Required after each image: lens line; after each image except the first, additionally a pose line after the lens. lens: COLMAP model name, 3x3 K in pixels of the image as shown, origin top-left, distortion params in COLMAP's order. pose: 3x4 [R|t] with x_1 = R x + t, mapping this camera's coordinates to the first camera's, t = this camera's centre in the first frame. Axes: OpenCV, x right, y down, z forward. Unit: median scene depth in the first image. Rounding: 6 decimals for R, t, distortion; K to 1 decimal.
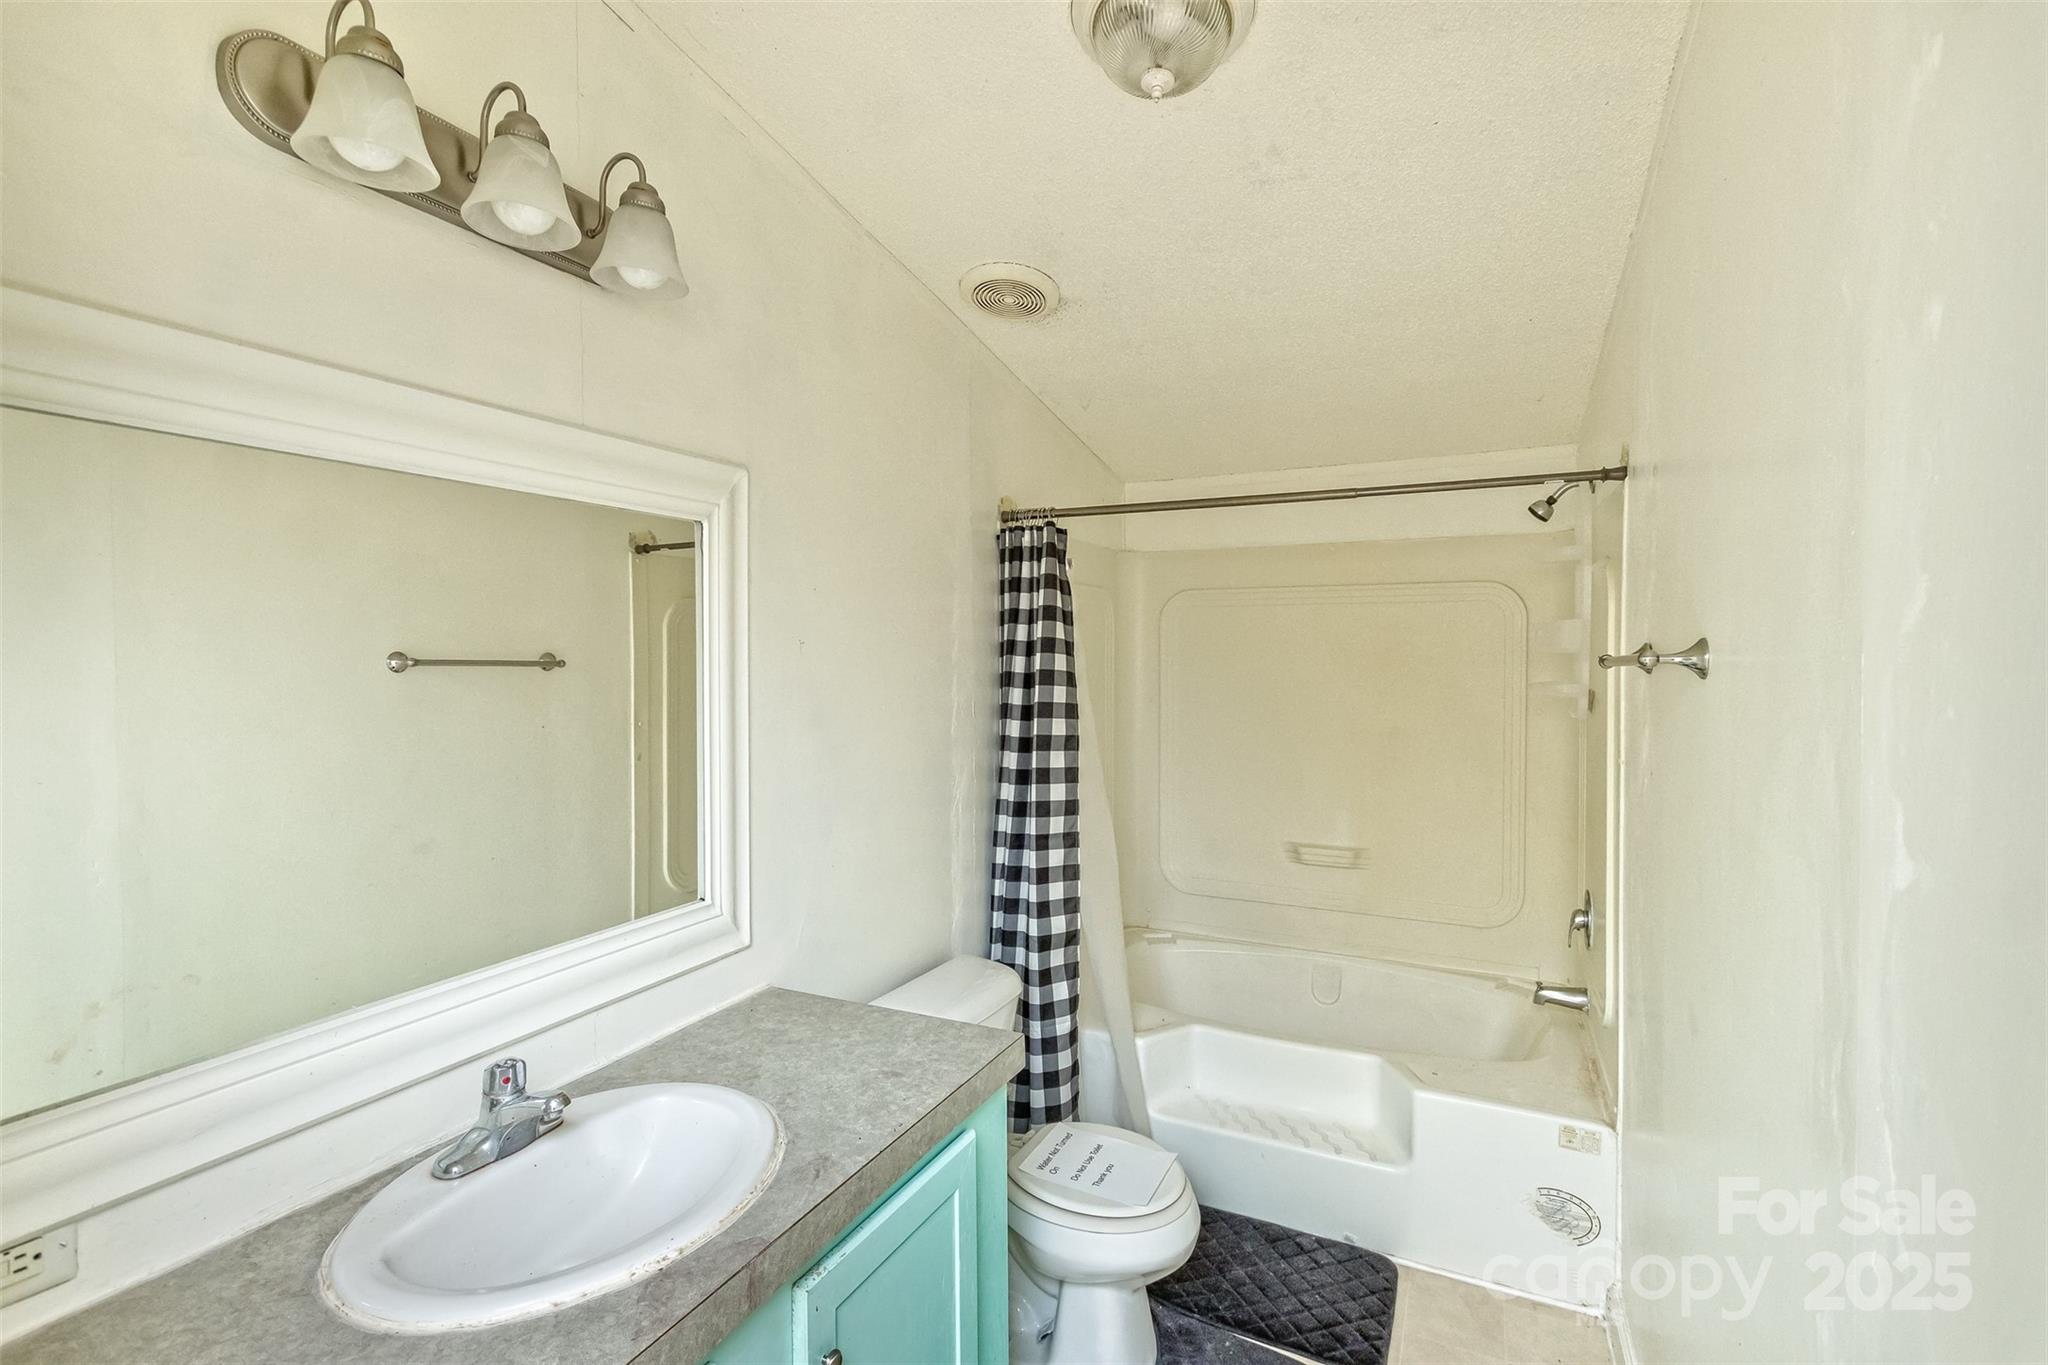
lens RADIAL K [[954.9, 0, 997.4], [0, 954.9, 678.0], [0, 0, 1]] dist [0.000949, 0.000045]
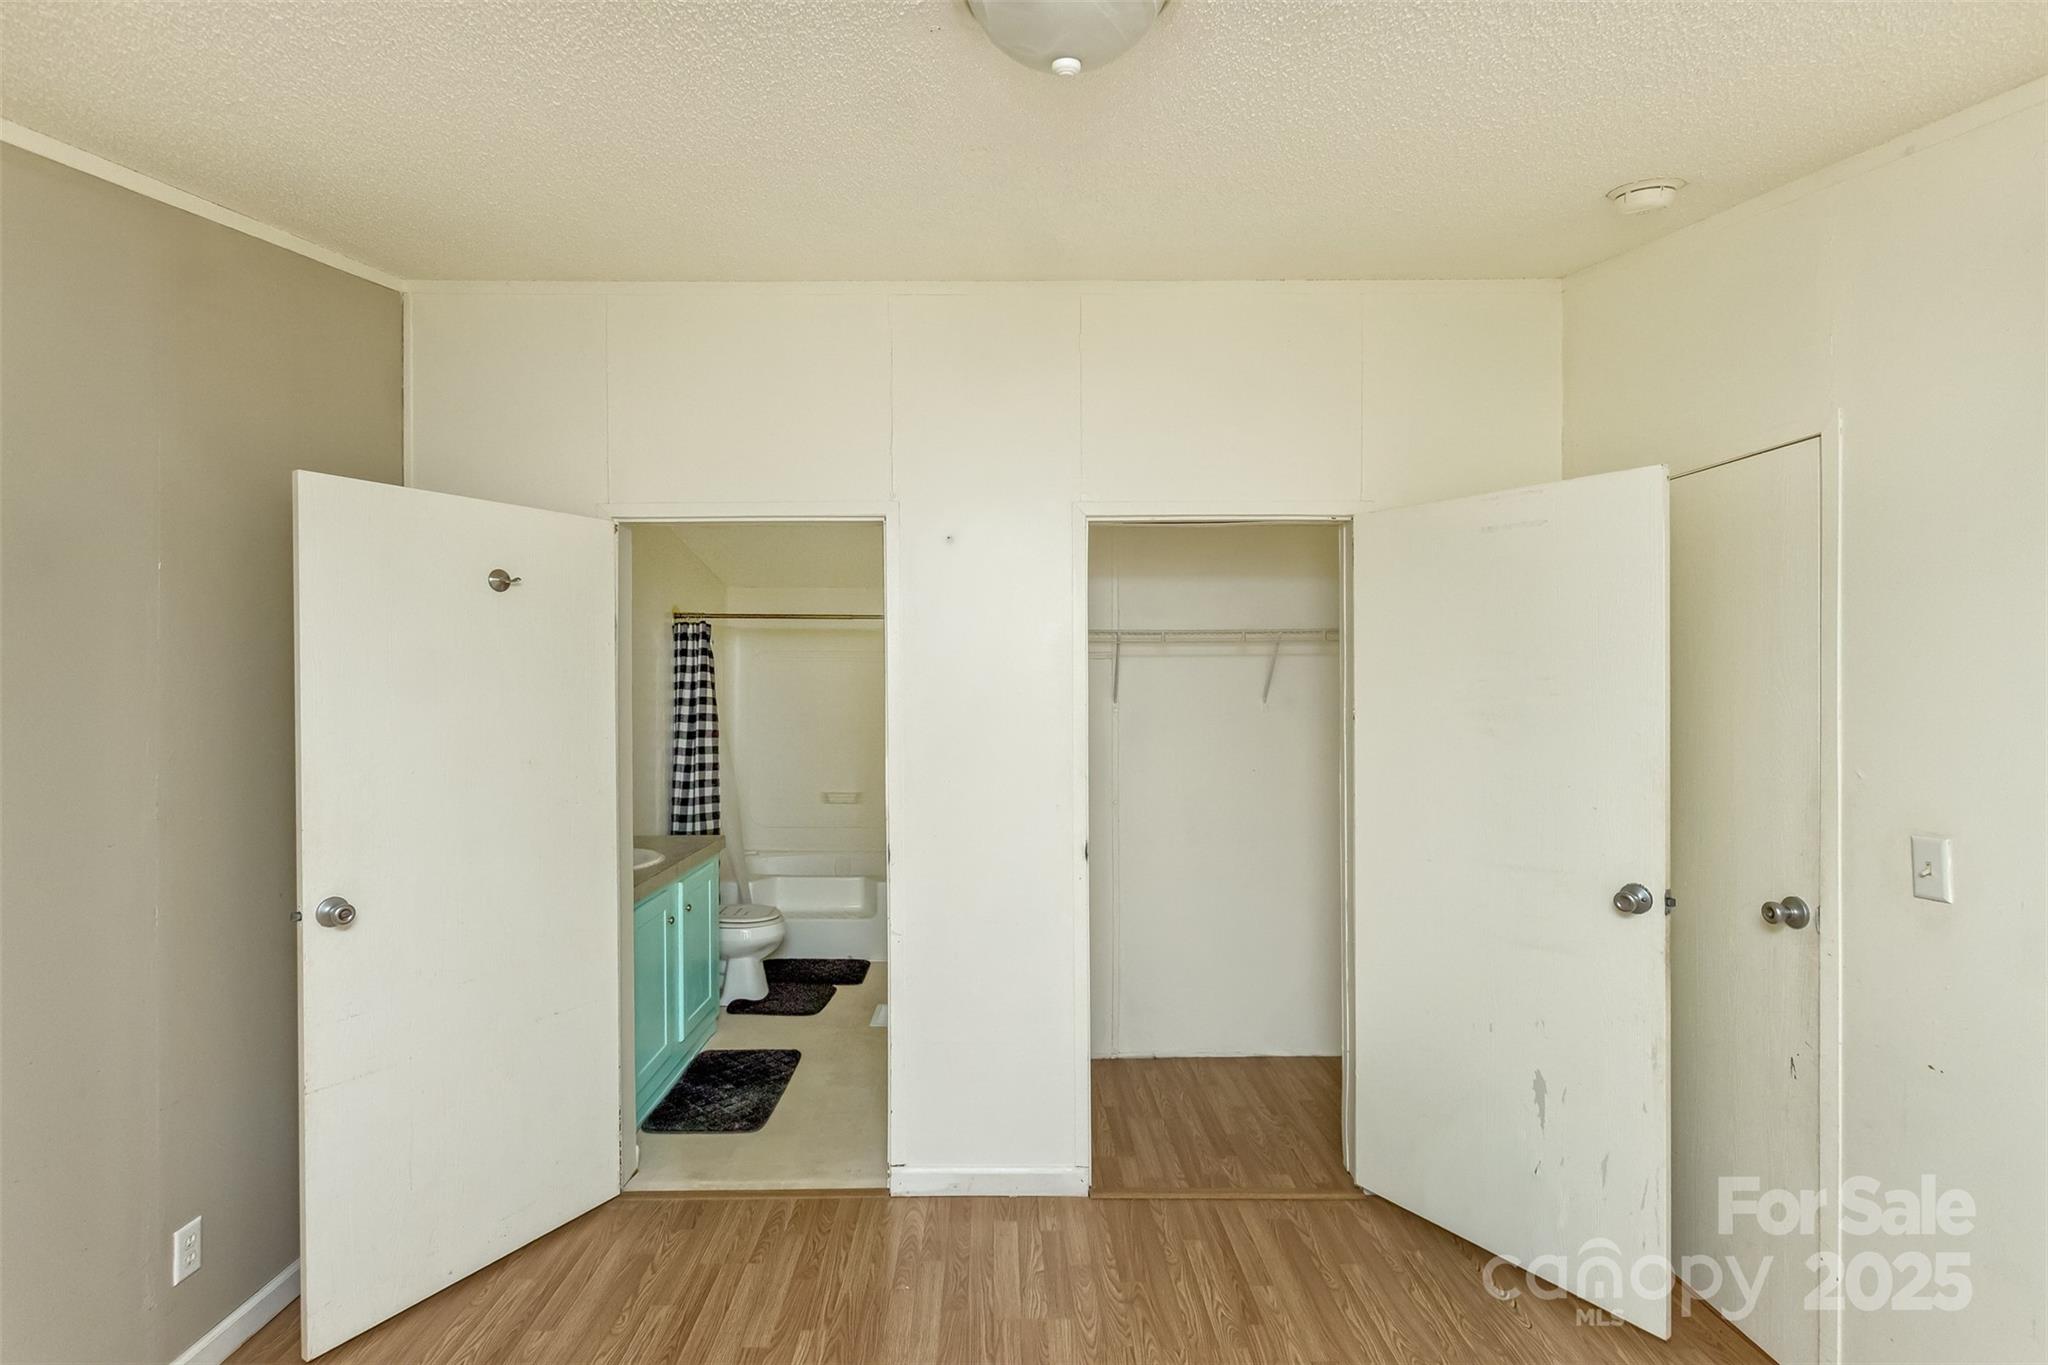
lens RADIAL K [[954.9, 0, 997.4], [0, 954.9, 678.0], [0, 0, 1]] dist [0.000949, 0.000045]
pose [[0.888013, 0.005022, 0.459790, -0.310015], [0.008416, 0.999595, -0.027173, 0.011391], [-0.459741, 0.027999, 0.887612, -1.014754]]
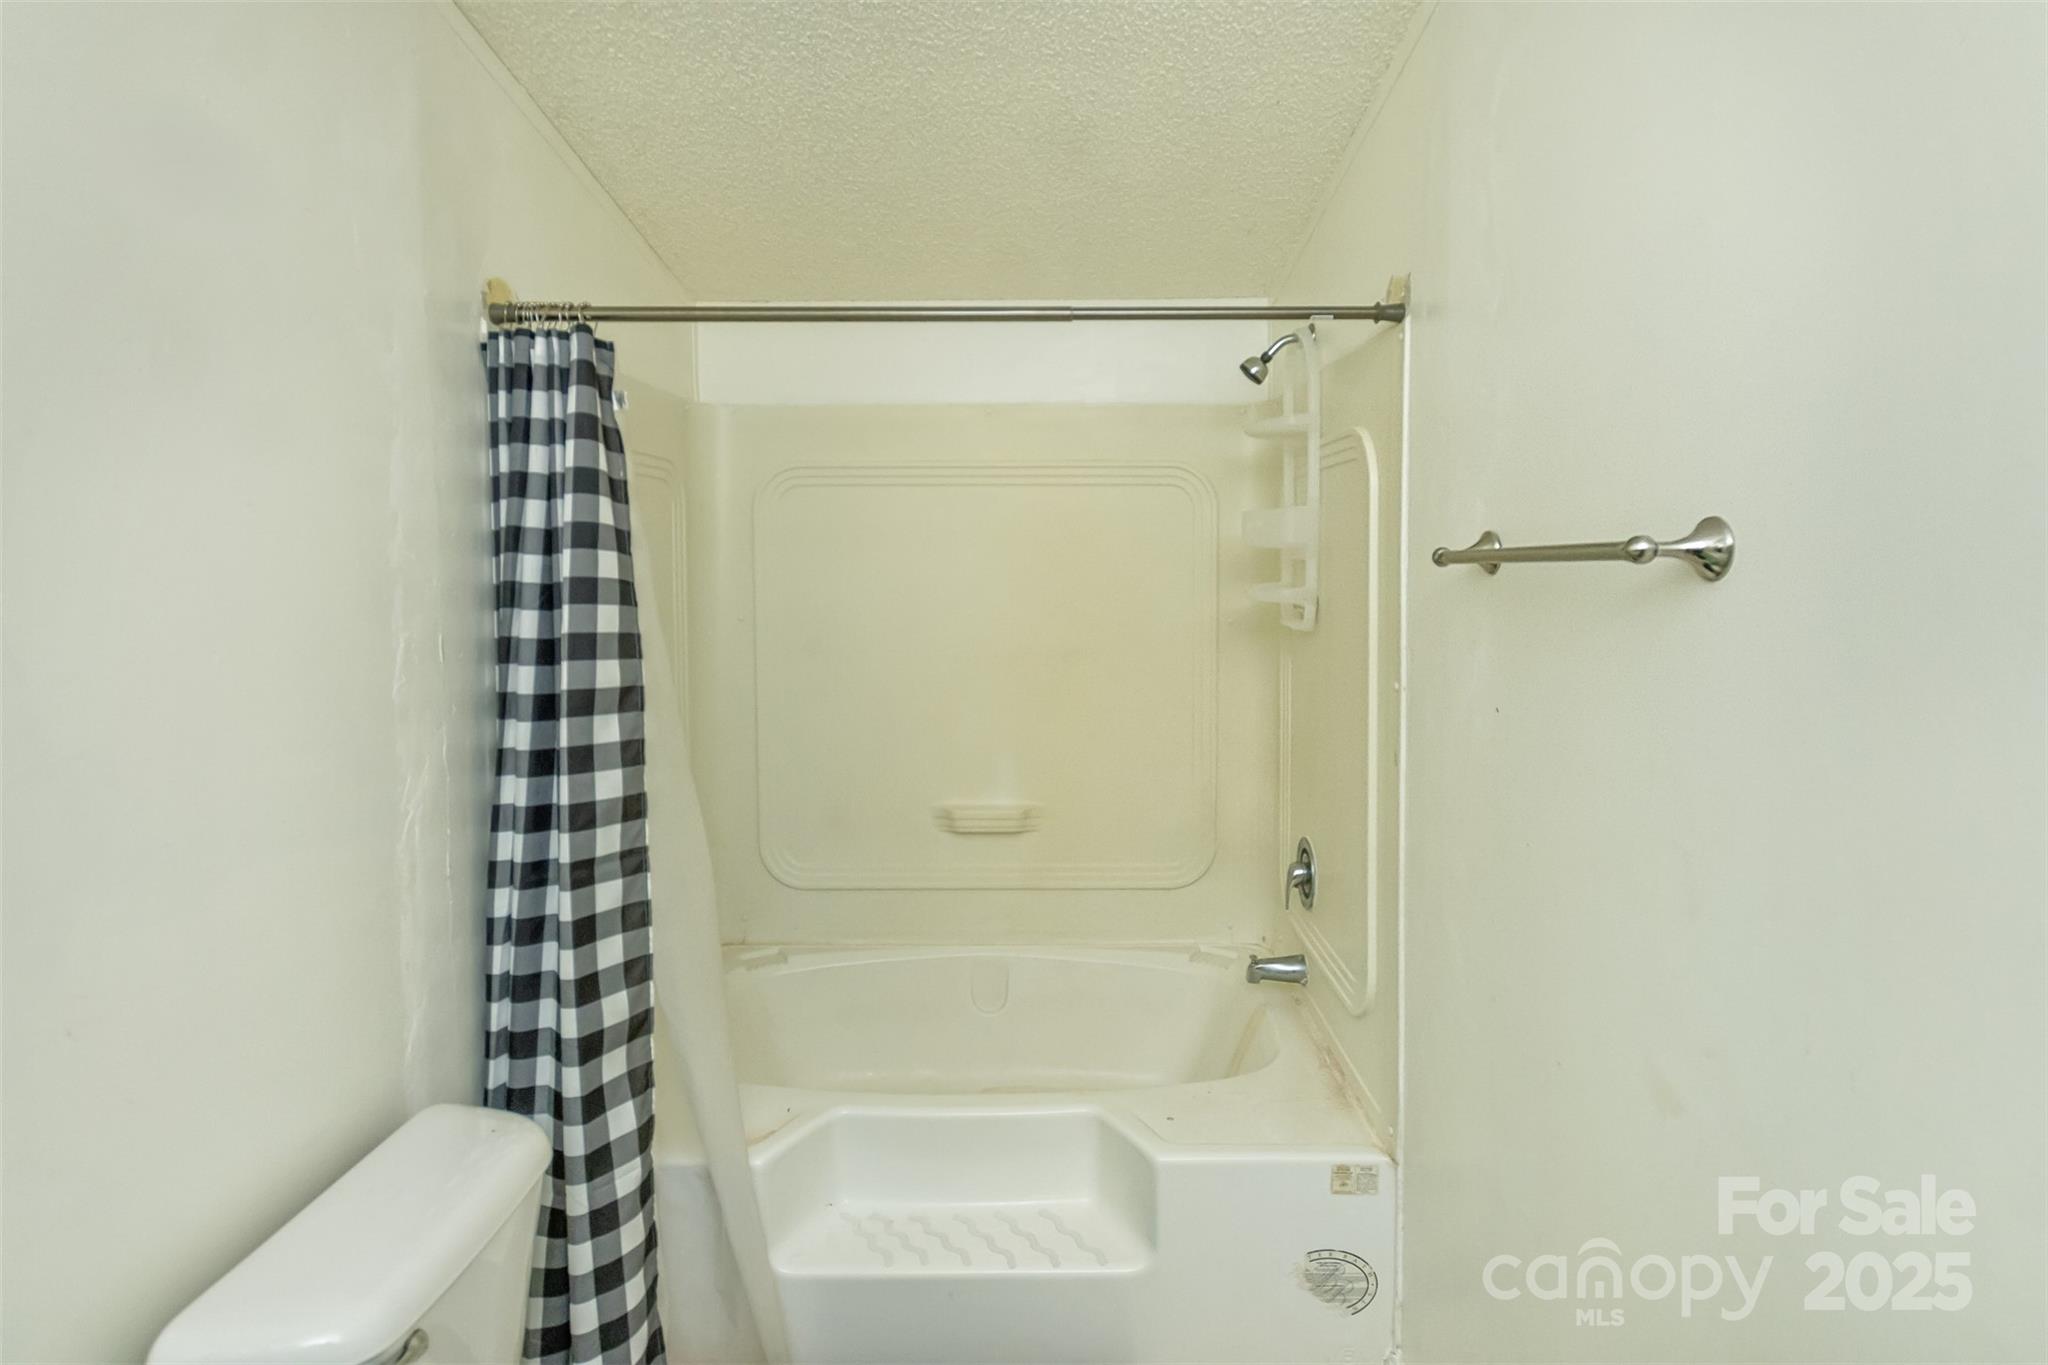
lens RADIAL K [[1113.1, 0, 1074.7], [0, 1113.1, 609.1], [0, 0, 1]] dist [0.004923, 0.000633]
pose [[0.890341, -0.023820, 0.454670, 0.008690], [0.014472, 0.999606, 0.024029, -0.001282], [-0.455064, -0.014814, 0.890336, 0.250956]]
